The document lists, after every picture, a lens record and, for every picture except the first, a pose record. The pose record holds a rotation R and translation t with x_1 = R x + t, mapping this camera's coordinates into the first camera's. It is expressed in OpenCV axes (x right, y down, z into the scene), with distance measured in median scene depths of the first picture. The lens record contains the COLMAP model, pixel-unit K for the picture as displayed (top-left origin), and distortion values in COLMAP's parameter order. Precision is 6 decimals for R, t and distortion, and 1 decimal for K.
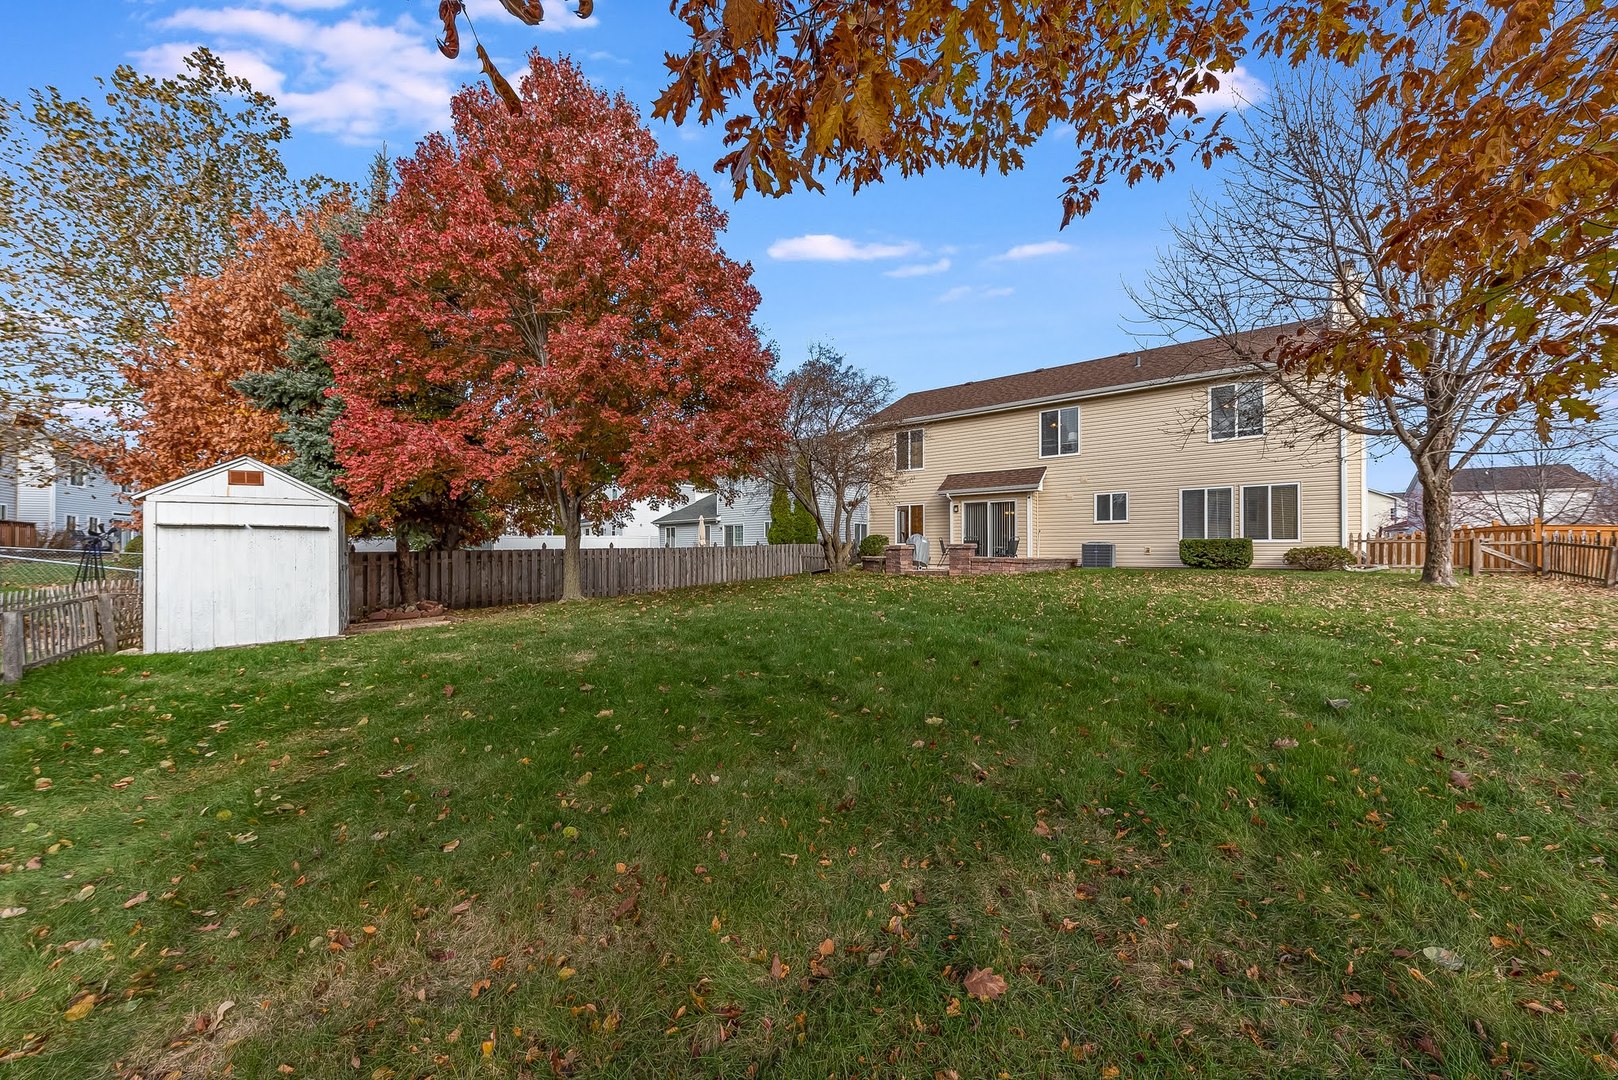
lens RADIAL K [[578.7, 0, 809.2], [0, 578.7, 548.4], [0, 0, 1]] dist [0.011199, 0.000028]
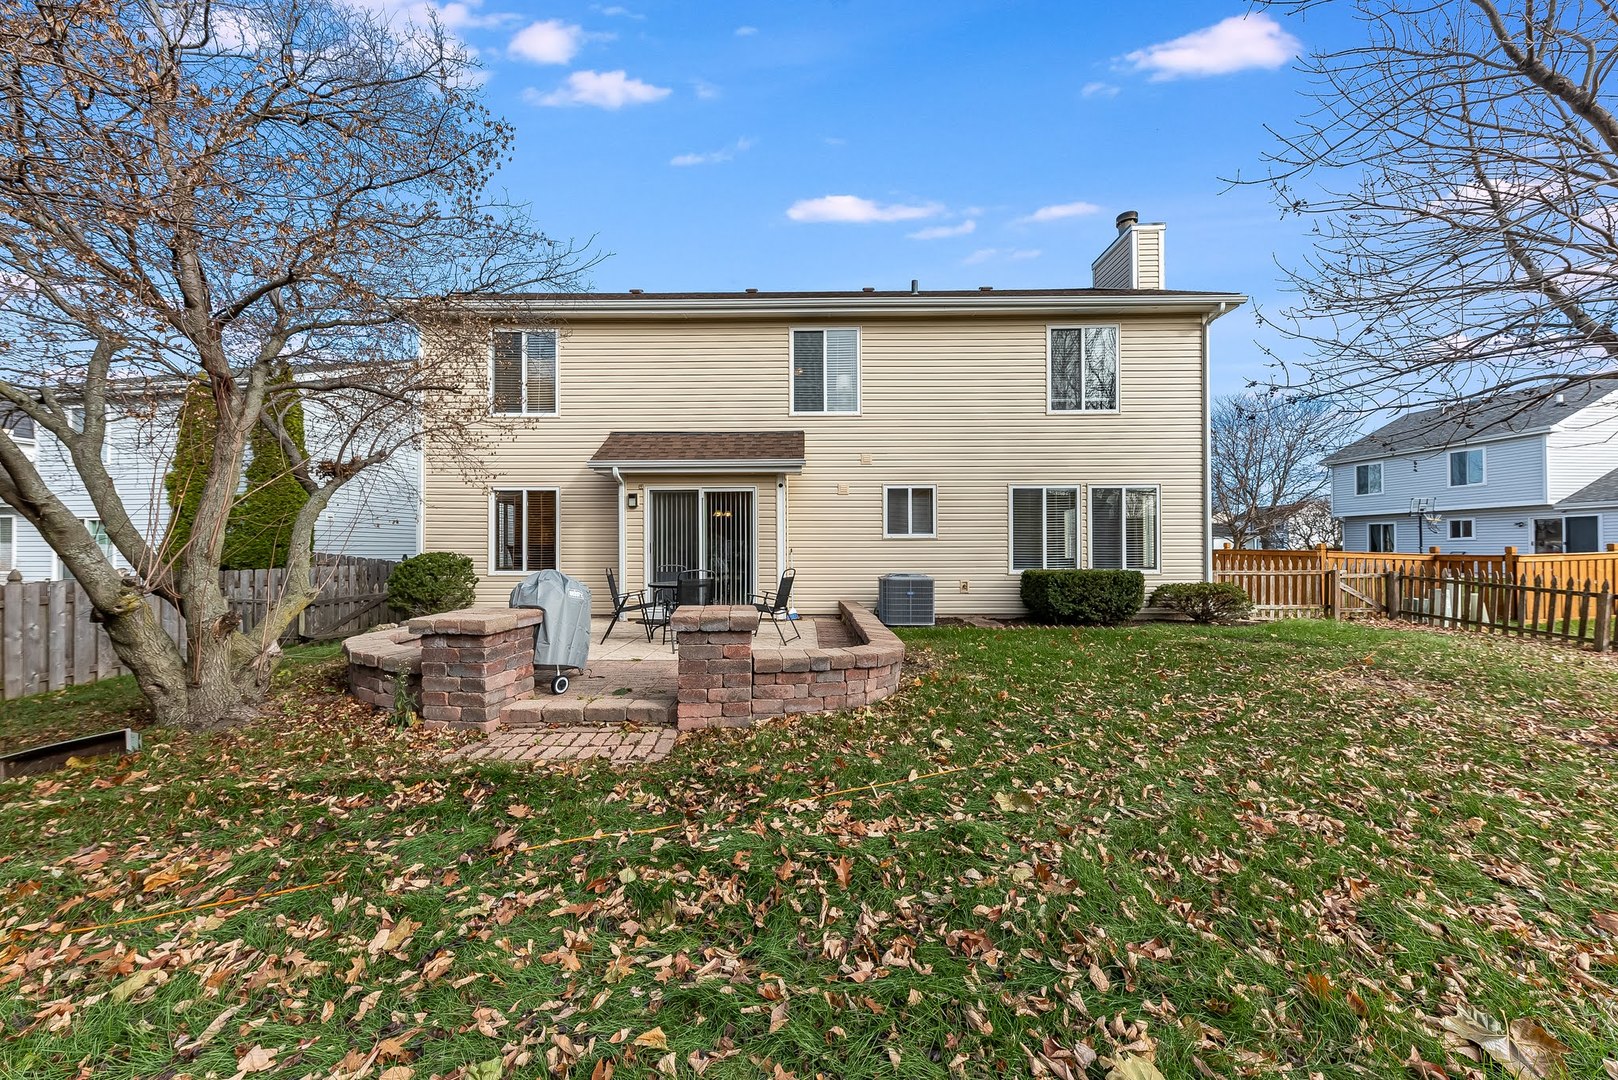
lens RADIAL K [[552.5, 0, 804.0], [0, 552.5, 548.9], [0, 0, 1]] dist [0.018098, -0.005410]
pose [[0.805004, 0.000346, 0.593269, 0.103417], [-0.001789, 0.999997, 0.001845, -0.032153], [-0.593266, -0.002547, 0.805002, 0.588436]]
